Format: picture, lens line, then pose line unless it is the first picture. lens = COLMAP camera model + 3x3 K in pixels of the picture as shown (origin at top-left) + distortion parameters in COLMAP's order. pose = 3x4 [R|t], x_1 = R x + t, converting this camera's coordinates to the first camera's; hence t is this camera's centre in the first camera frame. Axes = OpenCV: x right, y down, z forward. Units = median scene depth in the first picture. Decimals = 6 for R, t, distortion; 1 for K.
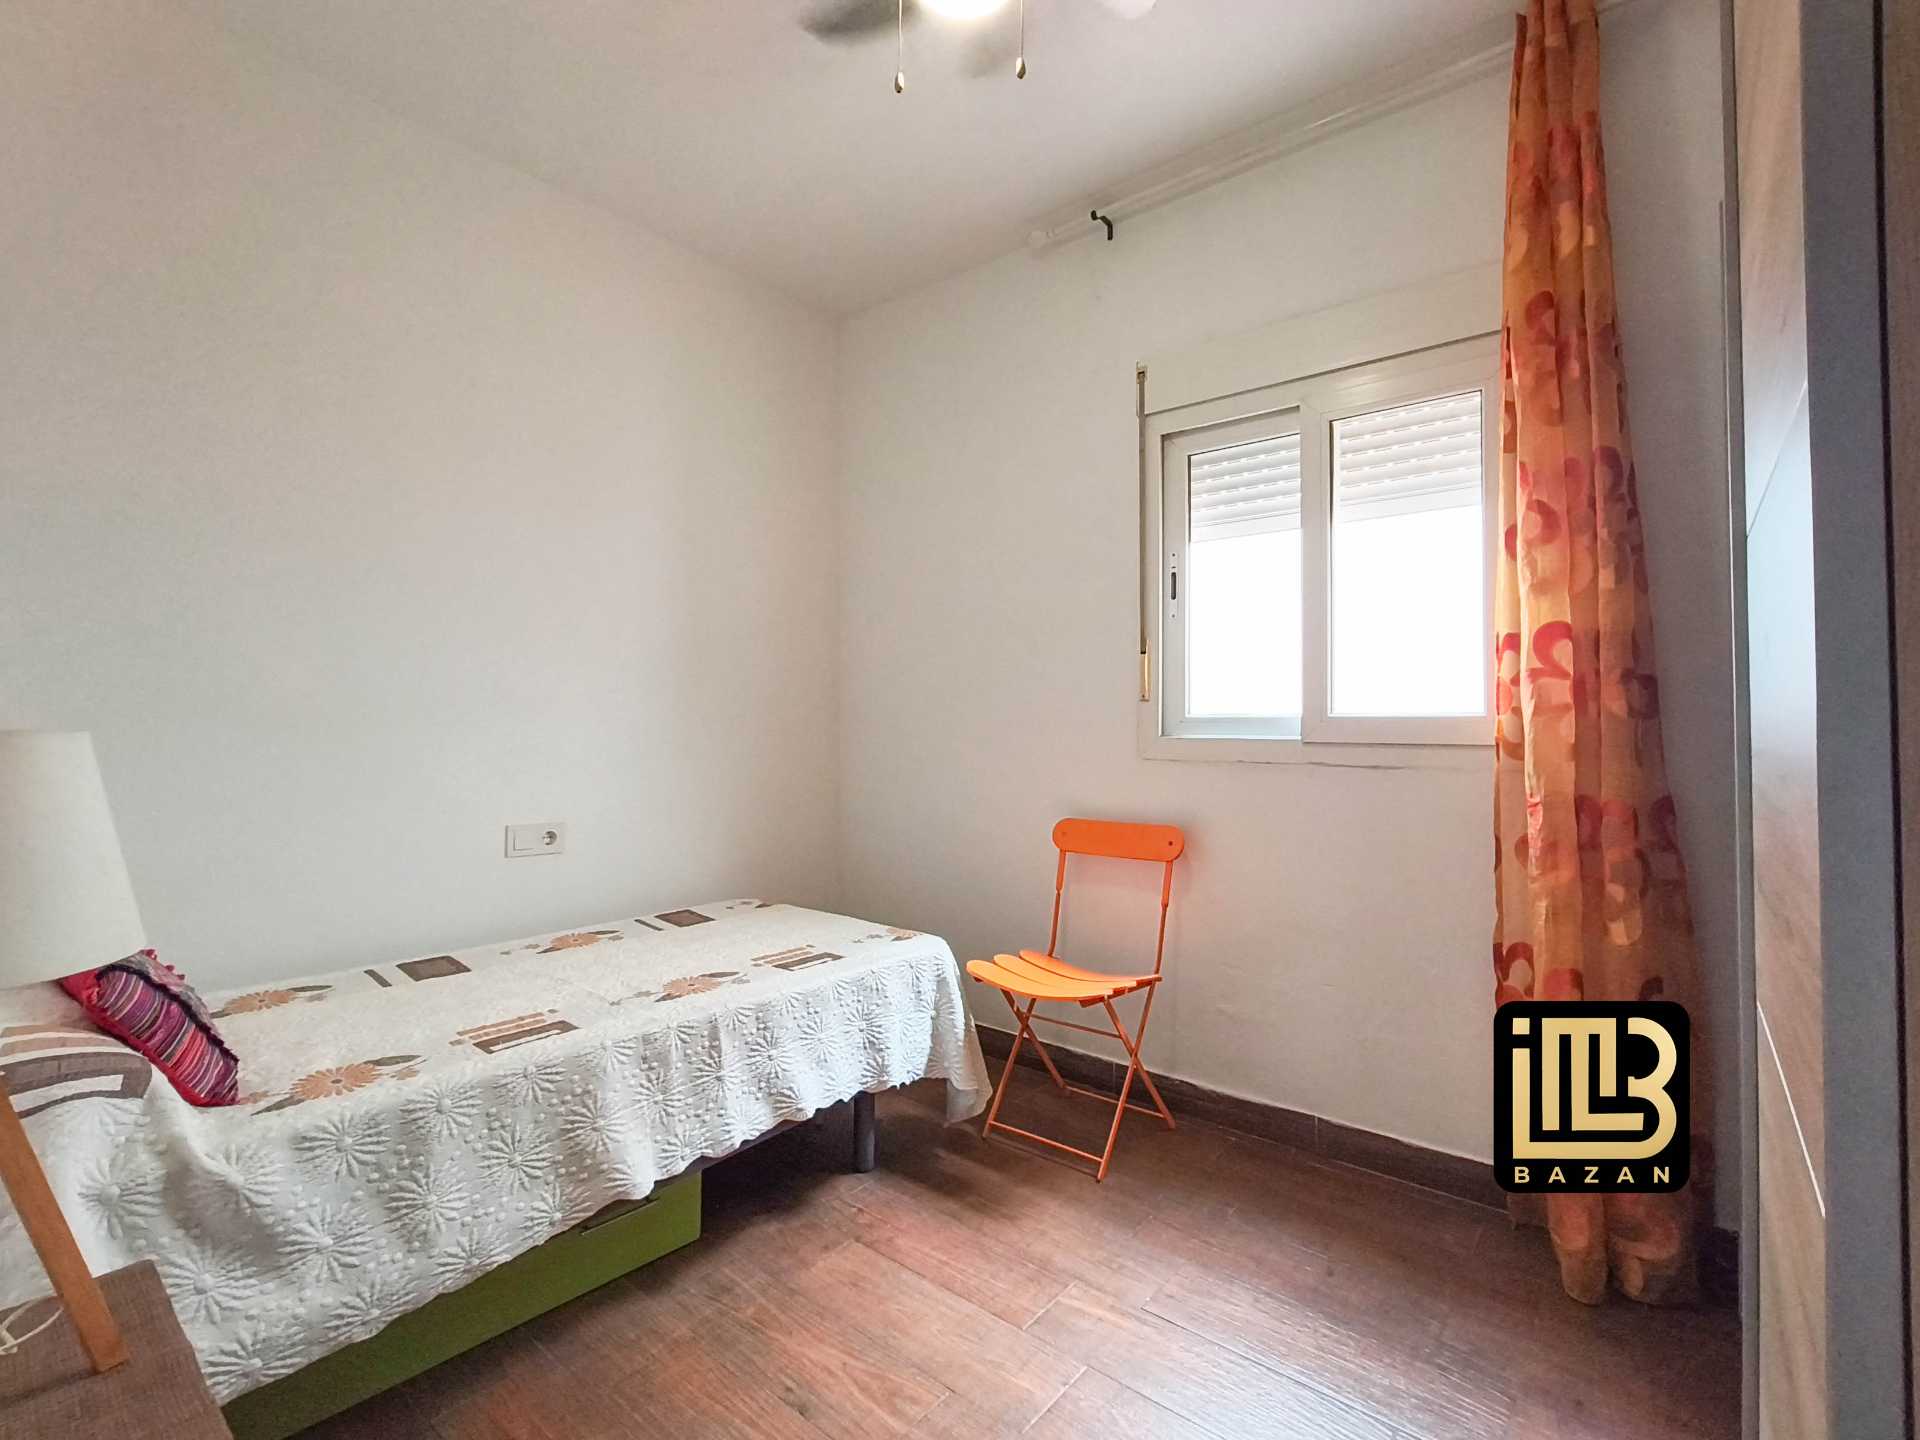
lens RADIAL K [[878.3, 0, 959.1], [0, 878.3, 708.2], [0, 0, 1]] dist [-0.001080, -0.001261]
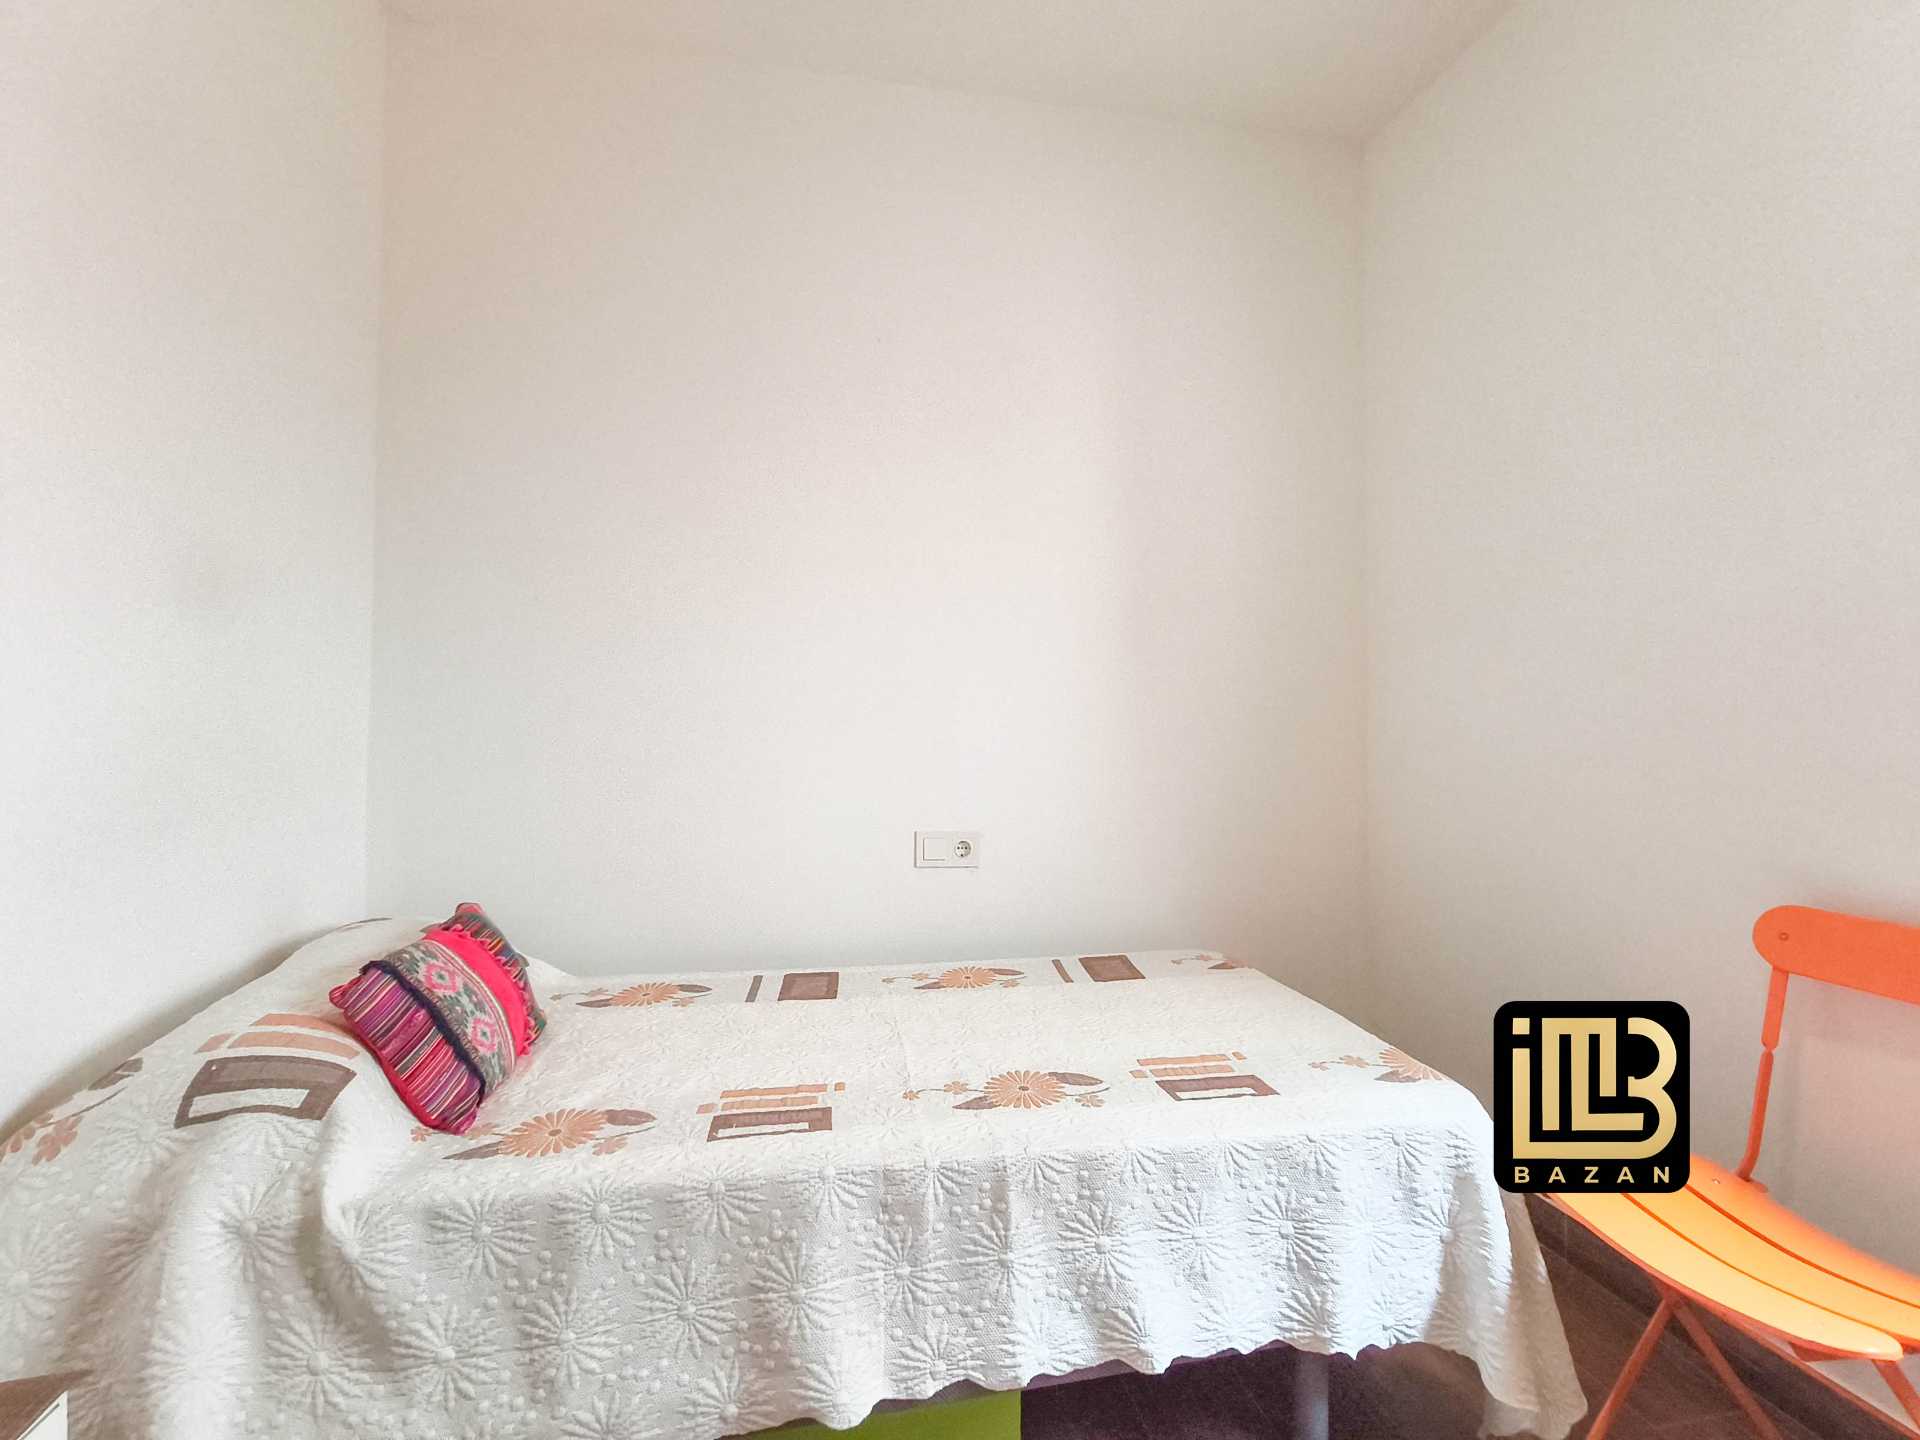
lens RADIAL K [[878.3, 0, 959.1], [0, 878.3, 708.2], [0, 0, 1]] dist [-0.001080, -0.001261]
pose [[0.773229, -0.004132, -0.634114, 0.131909], [0.007727, 0.999966, 0.002906, 0.012790], [0.634080, -0.007147, 0.773234, 0.565932]]
